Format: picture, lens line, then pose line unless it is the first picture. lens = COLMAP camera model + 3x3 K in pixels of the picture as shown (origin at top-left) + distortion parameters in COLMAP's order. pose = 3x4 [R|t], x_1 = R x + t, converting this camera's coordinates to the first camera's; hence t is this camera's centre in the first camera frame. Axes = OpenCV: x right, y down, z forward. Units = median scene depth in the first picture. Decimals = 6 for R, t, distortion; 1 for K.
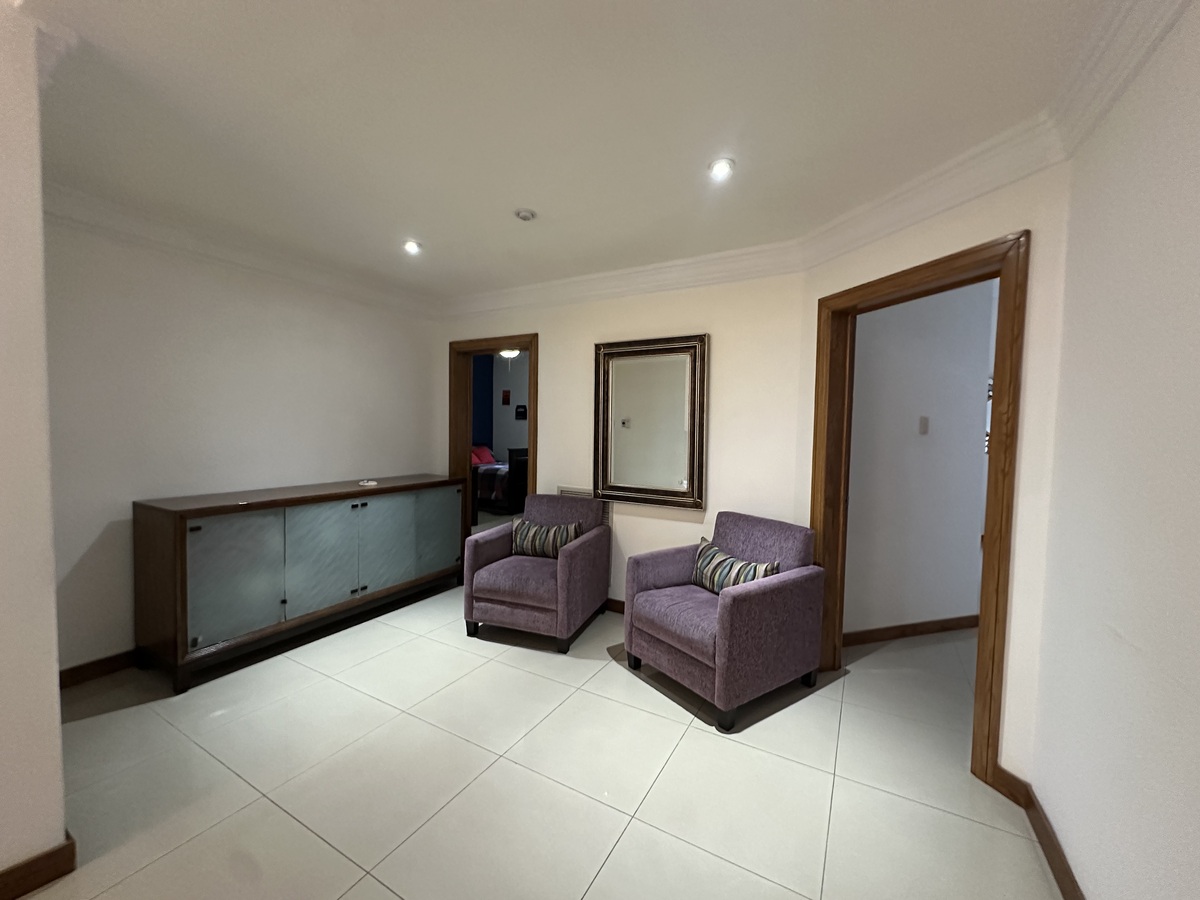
lens RADIAL K [[478.2, 0, 598.7], [0, 478.2, 449.5], [0, 0, 1]] dist [-0.001194, 0.000135]
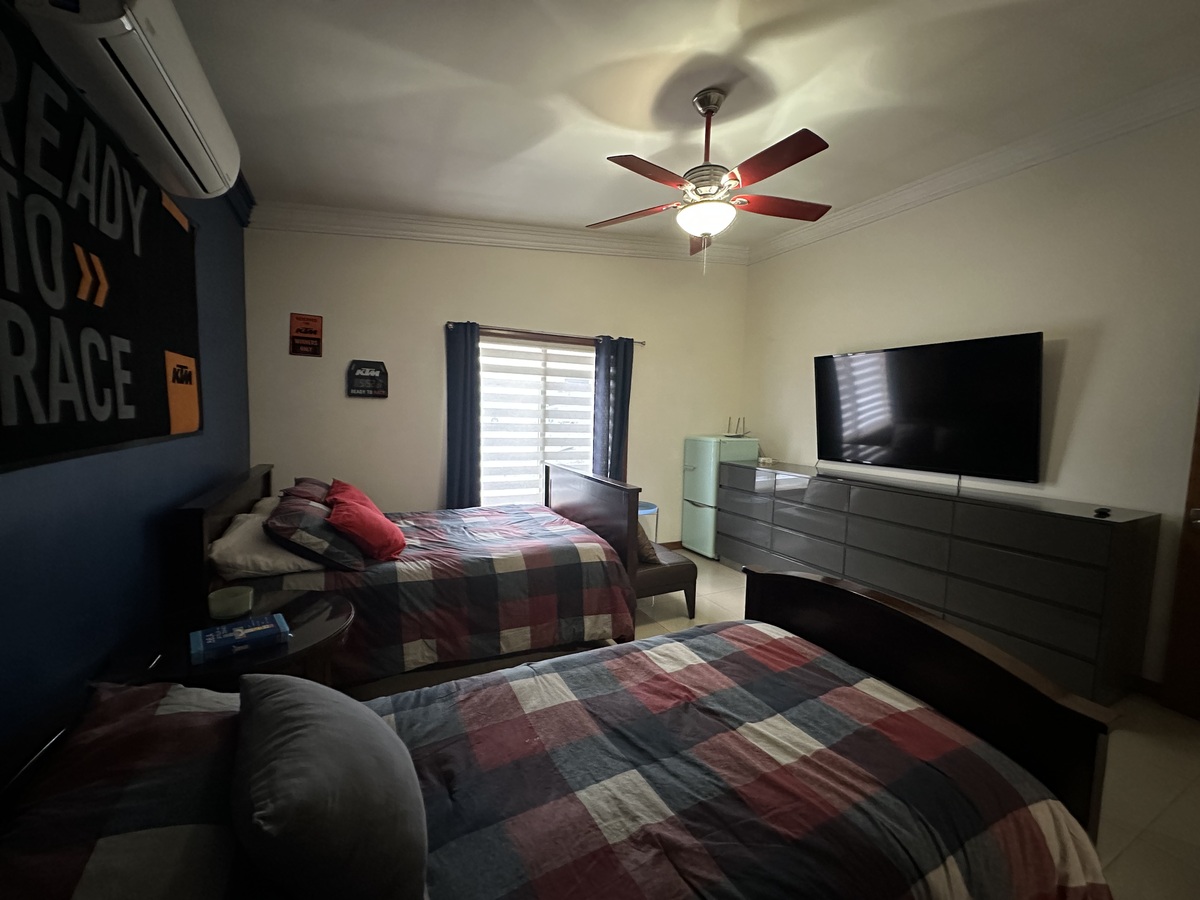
lens RADIAL K [[478.2, 0, 598.6], [0, 478.2, 451.4], [0, 0, 1]] dist [-0.001194, 0.000135]
pose [[0.553430, -0.076633, 0.829363, -0.378578], [0.022532, 0.996771, 0.077066, -0.045001], [-0.832591, -0.023964, 0.553370, 0.627126]]
